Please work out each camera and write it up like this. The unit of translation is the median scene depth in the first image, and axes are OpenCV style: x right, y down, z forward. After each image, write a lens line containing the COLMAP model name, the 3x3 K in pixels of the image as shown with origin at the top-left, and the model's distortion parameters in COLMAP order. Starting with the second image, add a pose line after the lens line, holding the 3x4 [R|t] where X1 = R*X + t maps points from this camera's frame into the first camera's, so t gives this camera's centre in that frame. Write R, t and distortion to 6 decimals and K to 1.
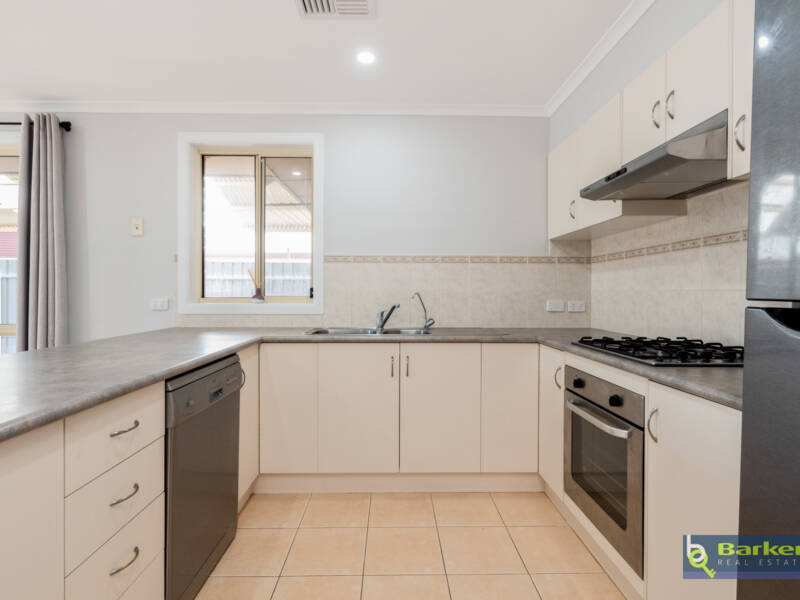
lens RADIAL K [[398.0, 0, 400.0], [0, 398.0, 300.0], [0, 0, 1]] dist [-0.003469, -0.000896]
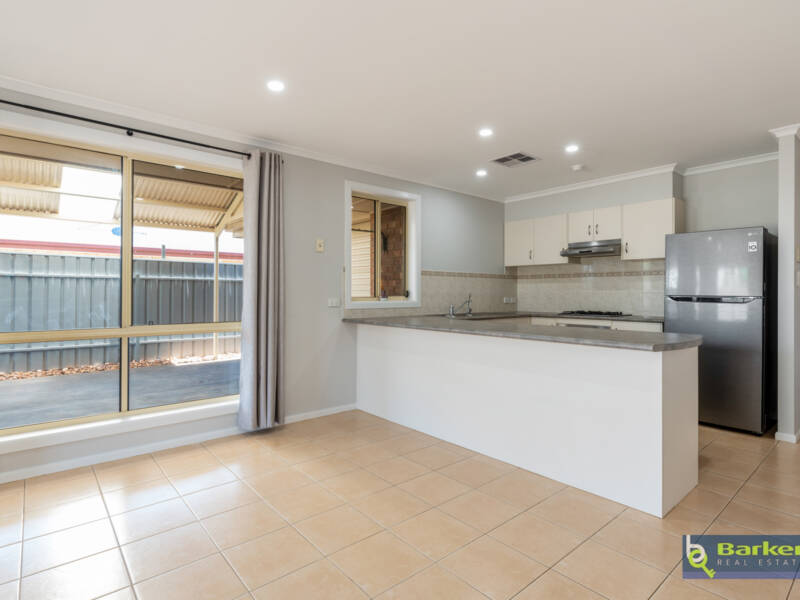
lens RADIAL K [[428.1, 0, 401.3], [0, 428.1, 298.2], [0, 0, 1]] dist [0.001433, -0.000427]
pose [[0.772379, -0.006855, 0.635125, -1.323538], [0.011373, 0.999931, -0.003038, 0.003293], [-0.635060, 0.009570, 0.772404, -0.280900]]
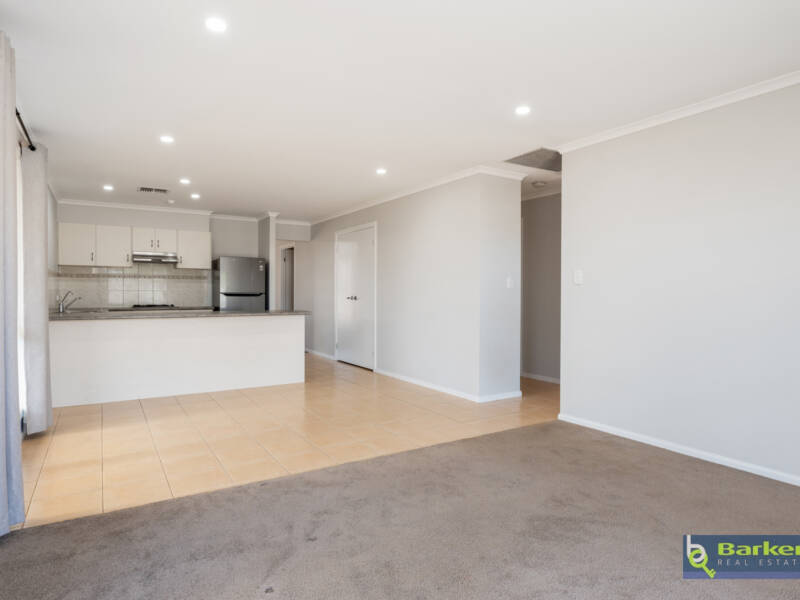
lens RADIAL K [[490.9, 0, 400.0], [0, 490.9, 300.0], [0, 0, 1]] dist [-0.000359, -0.000133]
pose [[-0.504172, -0.023495, 0.863284, -2.589998], [0.009536, 0.999417, 0.032769, -0.039494], [-0.863551, 0.024753, -0.503654, 0.759331]]
